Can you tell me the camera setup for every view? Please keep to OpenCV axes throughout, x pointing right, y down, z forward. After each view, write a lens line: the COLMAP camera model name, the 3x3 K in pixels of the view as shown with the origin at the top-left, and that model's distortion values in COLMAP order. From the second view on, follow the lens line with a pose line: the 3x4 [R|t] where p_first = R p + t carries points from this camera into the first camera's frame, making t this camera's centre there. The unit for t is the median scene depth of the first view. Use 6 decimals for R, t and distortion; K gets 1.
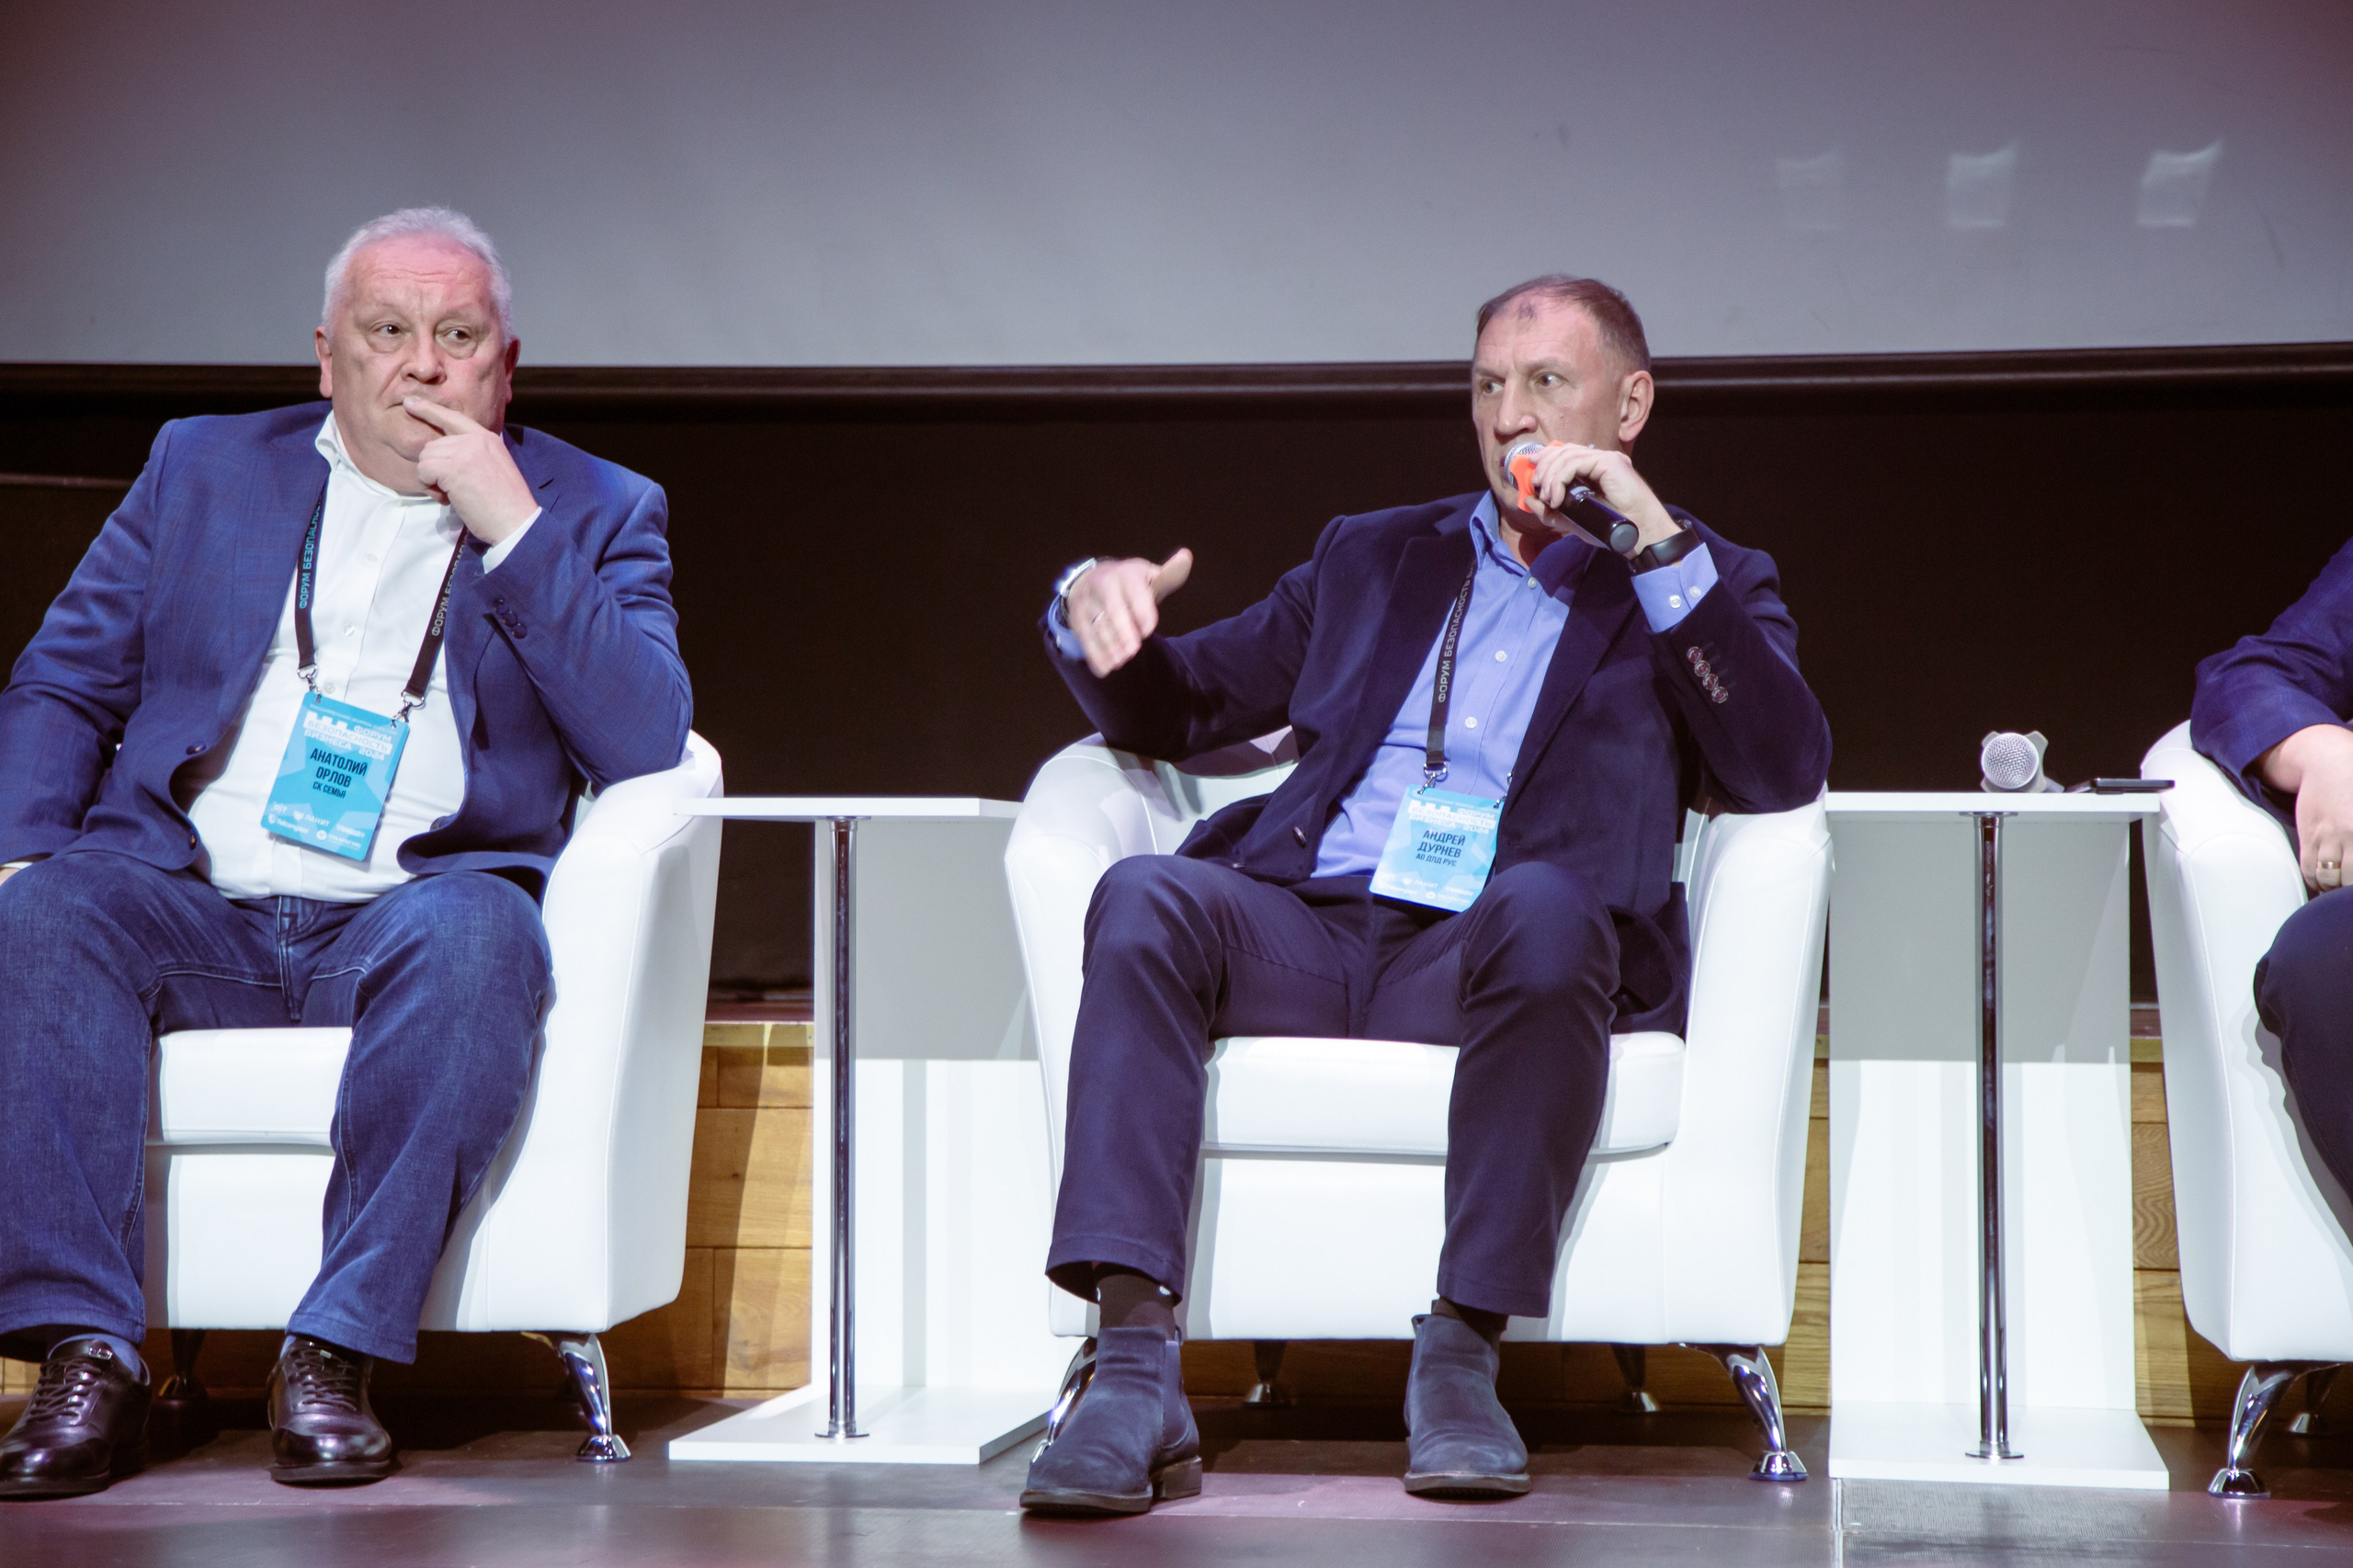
lens RADIAL K [[5304.6, 0, 1177.6], [0, 5304.6, 770.3], [0, 0, 1]] dist [0.303135, 0.000000]
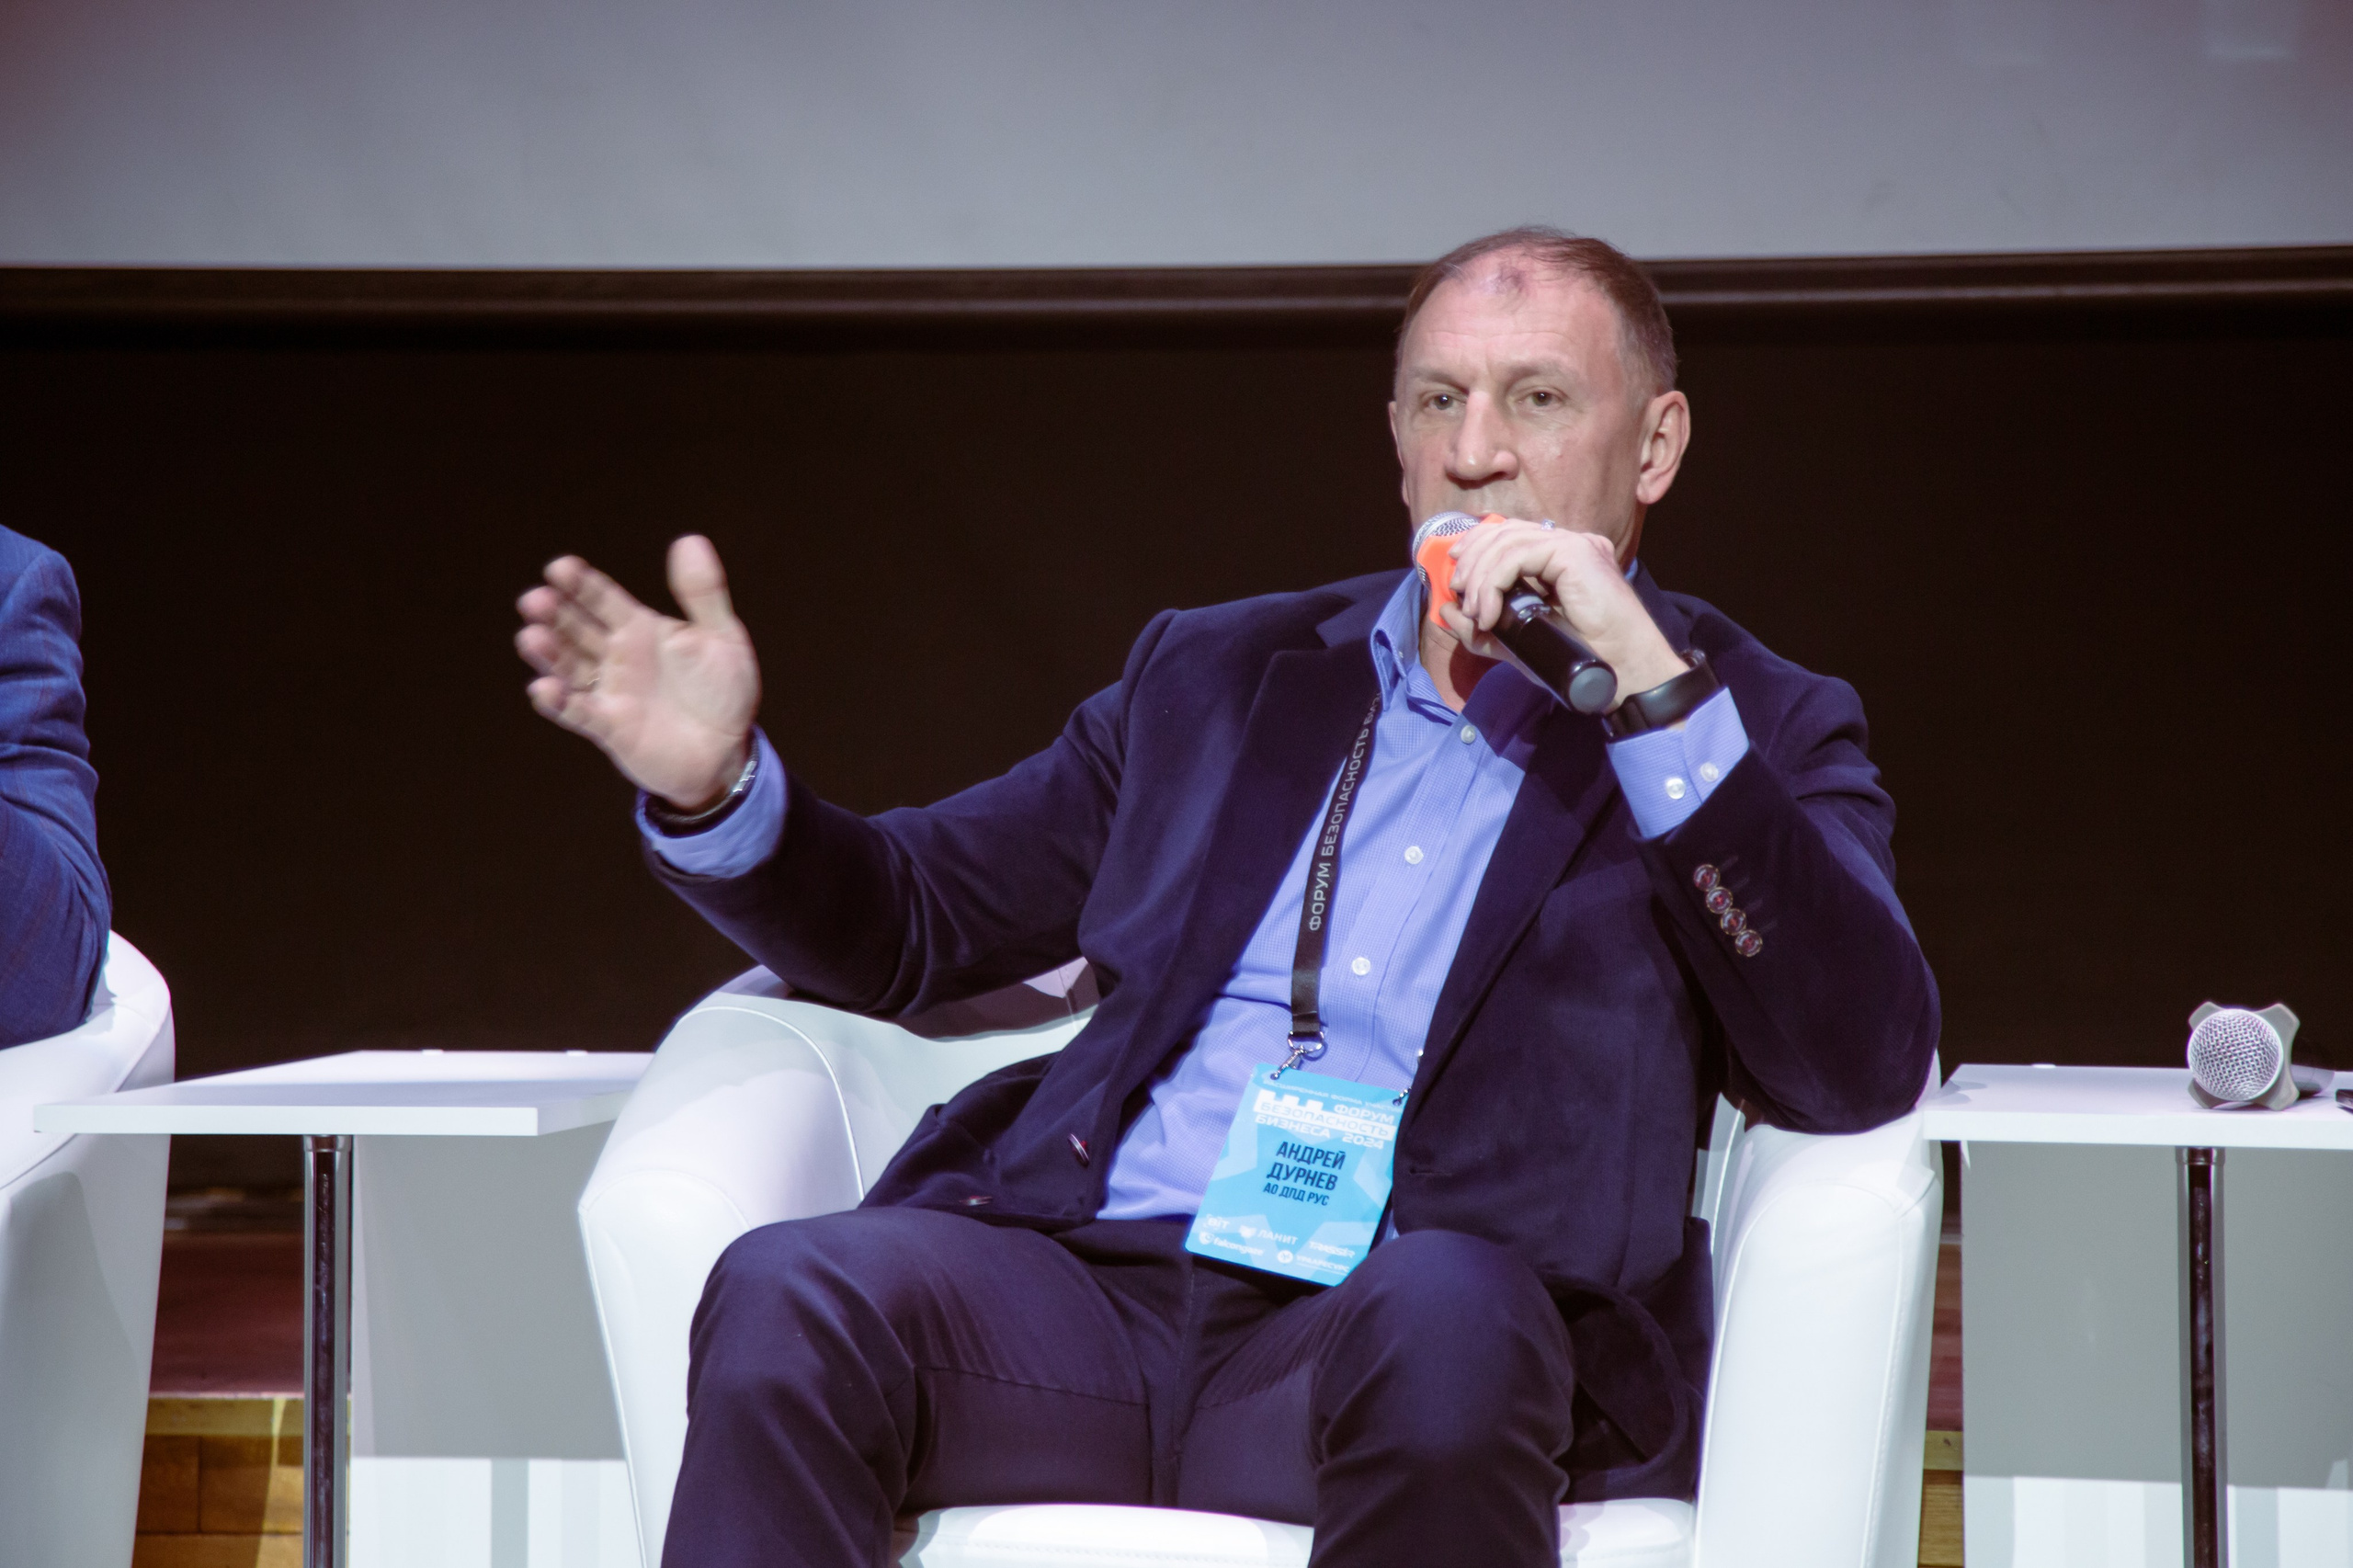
lens RADIAL K [[6592.5, 0, 1175.8], [0, 6592.5, 731.0], [0, 0, 1]] dist [0.501006, 0.000000]
pose [[0.999636, -0.003244, -0.026783, 0.055072], [0.003859, 0.999729, 0.022949, -0.053776], [0.026701, -0.023044, 0.999378, 0.238384]]
